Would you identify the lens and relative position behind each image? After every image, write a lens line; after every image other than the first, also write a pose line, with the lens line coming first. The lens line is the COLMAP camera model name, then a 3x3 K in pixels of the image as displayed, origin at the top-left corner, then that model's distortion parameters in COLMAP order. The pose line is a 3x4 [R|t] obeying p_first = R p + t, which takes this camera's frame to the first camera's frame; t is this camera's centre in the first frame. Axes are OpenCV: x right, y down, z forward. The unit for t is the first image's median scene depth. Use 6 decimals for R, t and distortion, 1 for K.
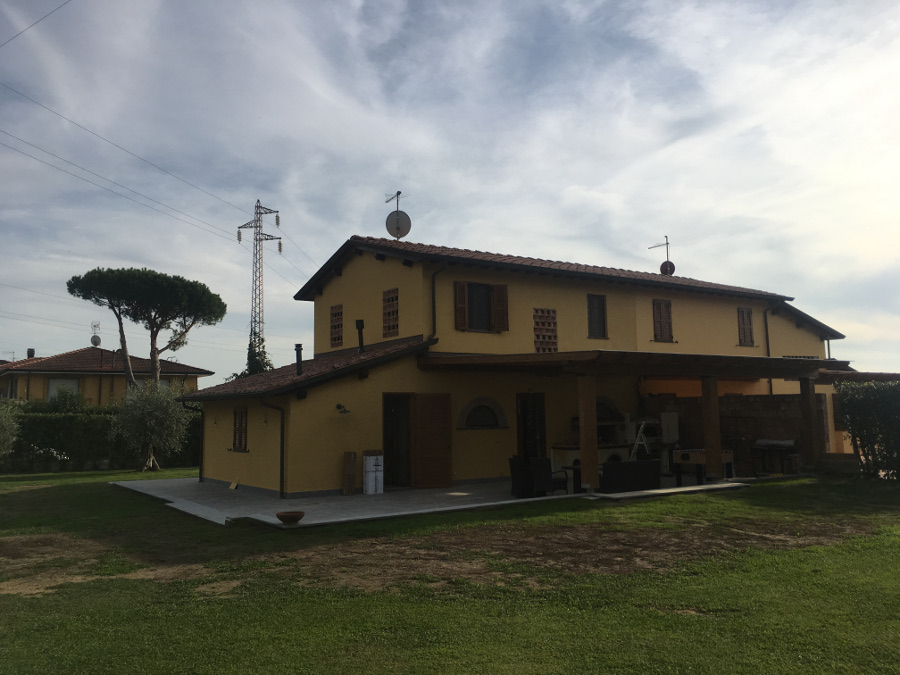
lens RADIAL K [[761.4, 0, 442.6], [0, 761.4, 340.1], [0, 0, 1]] dist [0.069840, -0.090968]
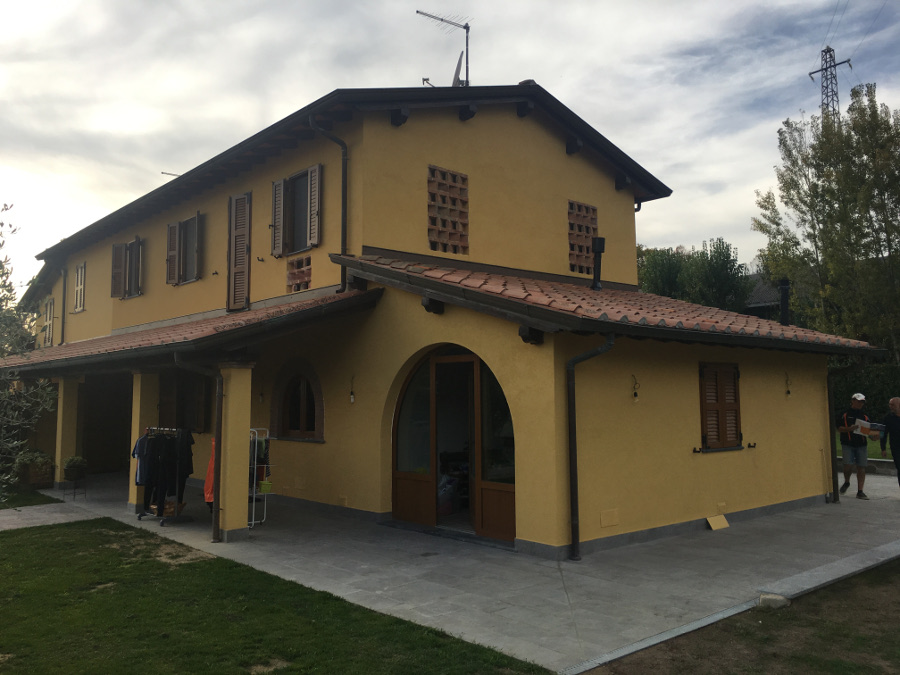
lens RADIAL K [[761.4, 0, 449.3], [0, 761.4, 333.1], [0, 0, 1]] dist [0.069840, -0.090968]
pose [[-0.156051, 0.084821, 0.984100, -0.315201], [-0.098800, 0.989969, -0.100994, 0.057794], [-0.982795, -0.112989, -0.146105, 0.530697]]
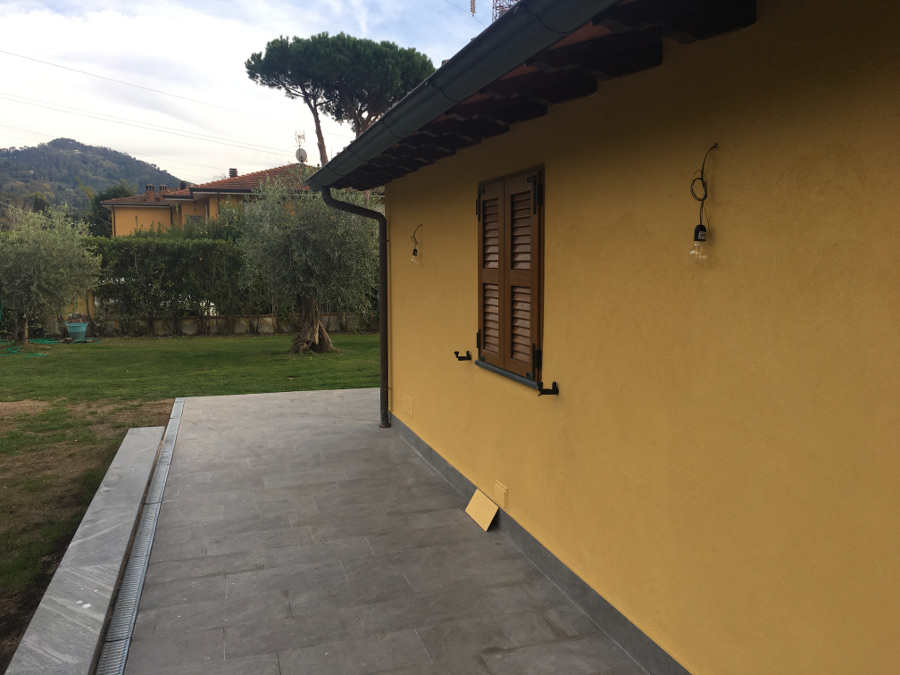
lens RADIAL K [[761.4, 0, 447.9], [0, 761.4, 335.2], [0, 0, 1]] dist [0.069840, -0.090968]
pose [[0.957774, 0.036764, -0.285163, -0.091330], [0.021021, 0.980184, 0.196971, 0.037299], [0.286754, -0.194648, 0.938021, 0.329394]]
